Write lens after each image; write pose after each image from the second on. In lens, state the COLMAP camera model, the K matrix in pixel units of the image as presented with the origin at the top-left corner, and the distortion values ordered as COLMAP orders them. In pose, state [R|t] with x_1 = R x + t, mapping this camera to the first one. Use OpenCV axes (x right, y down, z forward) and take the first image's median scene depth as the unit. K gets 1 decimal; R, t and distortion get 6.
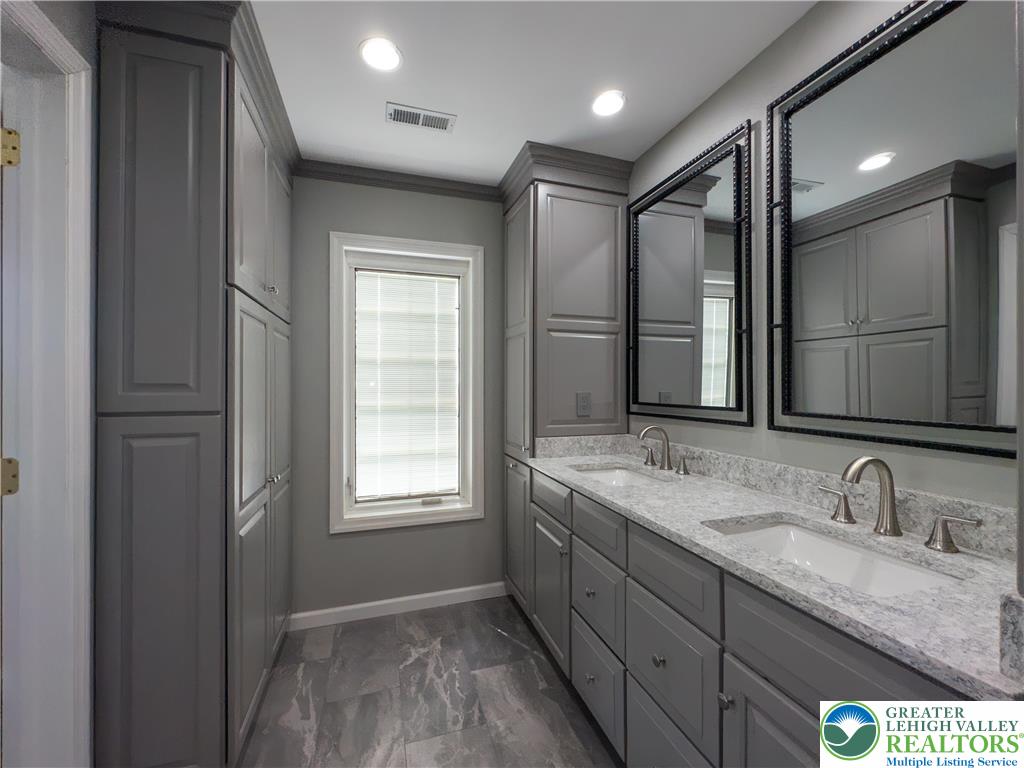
lens RADIAL K [[411.5, 0, 512.5], [0, 411.5, 383.9], [0, 0, 1]] dist [-0.008504, 0.000159]
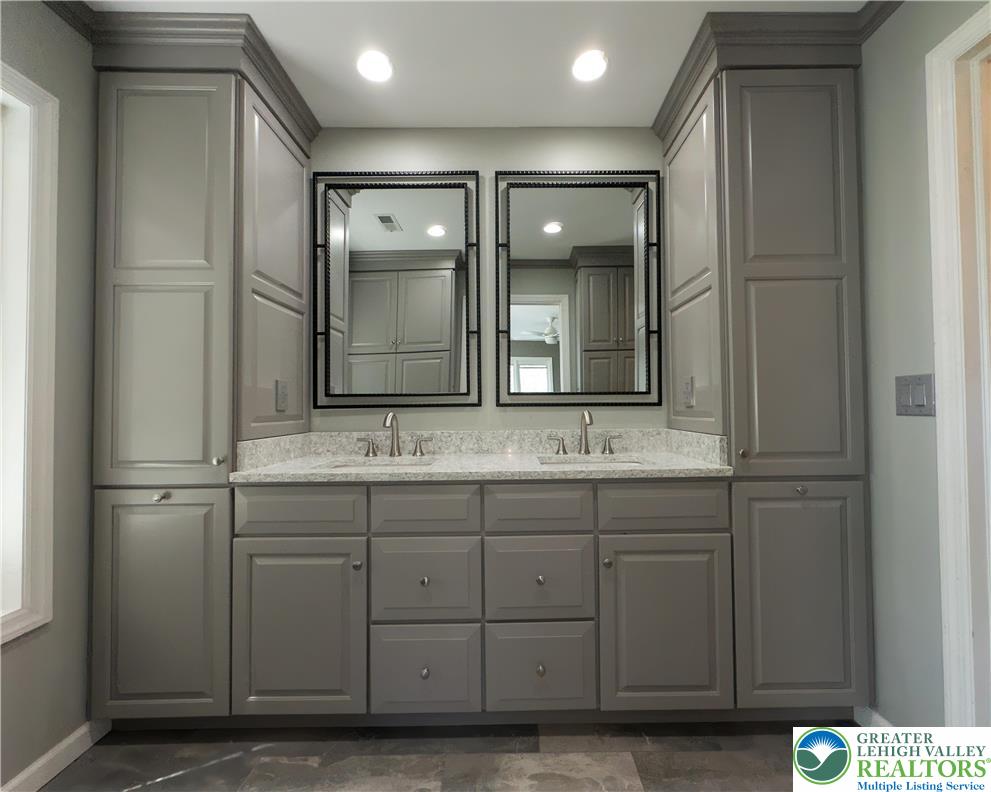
lens RADIAL K [[439.6, 0, 497.3], [0, 439.6, 395.4], [0, 0, 1]] dist [-0.004166, -0.000792]
pose [[0.314441, 0.020158, 0.949063, -0.596415], [0.002036, 0.999758, -0.021909, 0.083324], [-0.949275, 0.008821, 0.314324, 0.422498]]
